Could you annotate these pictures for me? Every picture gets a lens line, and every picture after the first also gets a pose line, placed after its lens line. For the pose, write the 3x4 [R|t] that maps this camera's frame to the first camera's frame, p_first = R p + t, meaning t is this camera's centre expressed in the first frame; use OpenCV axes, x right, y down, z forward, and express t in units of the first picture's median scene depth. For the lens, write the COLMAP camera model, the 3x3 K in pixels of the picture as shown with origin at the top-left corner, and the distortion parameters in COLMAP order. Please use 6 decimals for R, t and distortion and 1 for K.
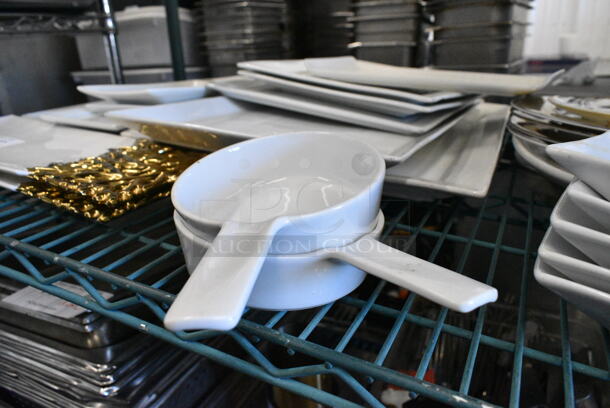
lens RADIAL K [[468.2, 0, 300.7], [0, 468.2, 205.3], [0, 0, 1]] dist [-0.000331, -0.002156]
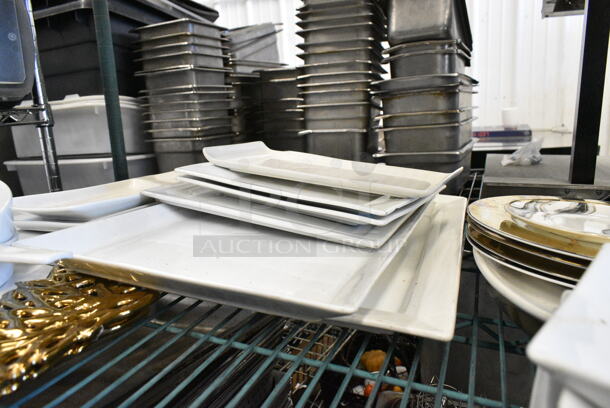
lens RADIAL K [[479.8, 0, 301.1], [0, 479.8, 205.2], [0, 0, 1]] dist [-0.003721, 0.000539]
pose [[0.995655, -0.028656, 0.088596, 0.013521], [0.041192, 0.988855, -0.143072, -0.050419], [-0.083509, 0.146100, 0.985739, 0.034605]]
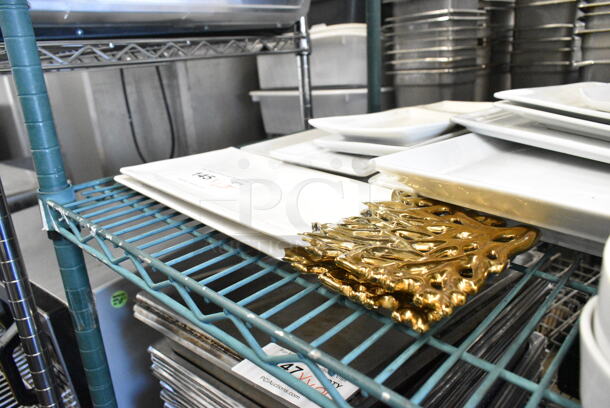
lens RADIAL K [[479.8, 0, 301.1], [0, 479.8, 205.2], [0, 0, 1]] dist [-0.003721, 0.000539]
pose [[0.961576, 0.066800, -0.266288, -0.129565], [-0.075468, 0.996896, -0.022440, -0.039102], [0.263962, 0.041674, 0.963632, 0.073098]]
